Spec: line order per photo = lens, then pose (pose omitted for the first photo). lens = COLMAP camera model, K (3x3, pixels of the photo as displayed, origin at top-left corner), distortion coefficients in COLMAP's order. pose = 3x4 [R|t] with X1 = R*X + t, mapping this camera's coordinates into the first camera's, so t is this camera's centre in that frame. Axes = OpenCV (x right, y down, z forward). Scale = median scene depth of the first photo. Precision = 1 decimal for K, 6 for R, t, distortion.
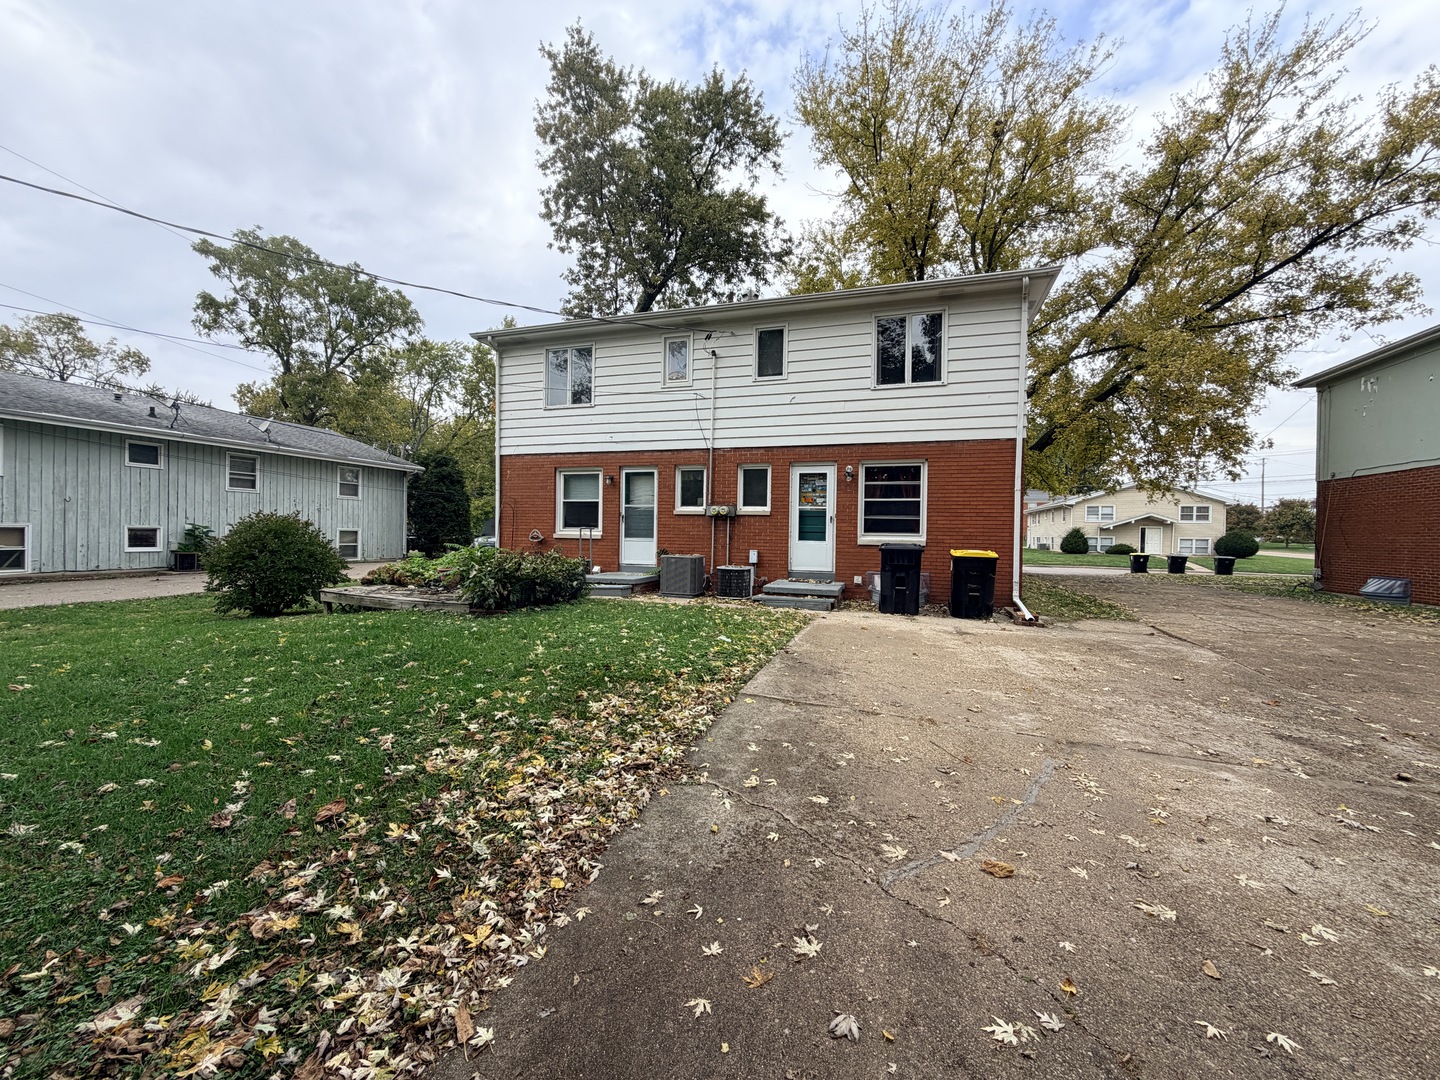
lens RADIAL K [[574.1, 0, 715.7], [0, 574.1, 547.5], [0, 0, 1]] dist [0.003130, -0.000424]
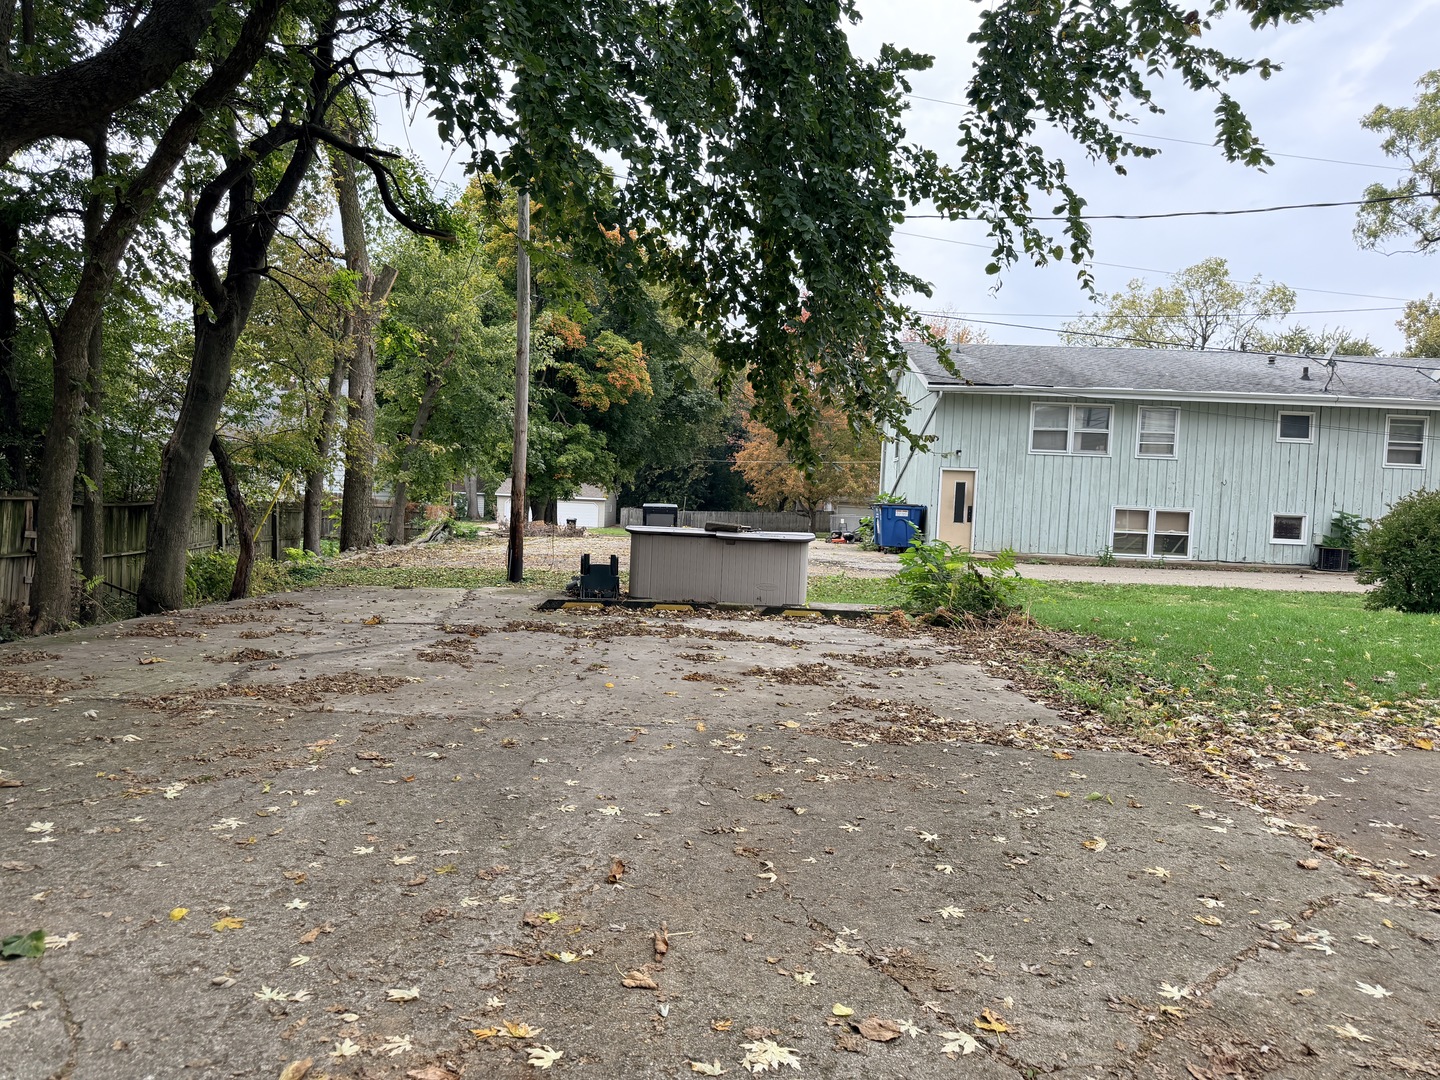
lens RADIAL K [[1043.6, 0, 719.4], [0, 1043.6, 542.5], [0, 0, 1]] dist [0.039312, -0.034409]
pose [[0.306313, 0.031442, -0.951411, 0.172703], [-0.061133, 0.998041, 0.013300, 0.030078], [0.949966, 0.054089, 0.307635, -0.212651]]
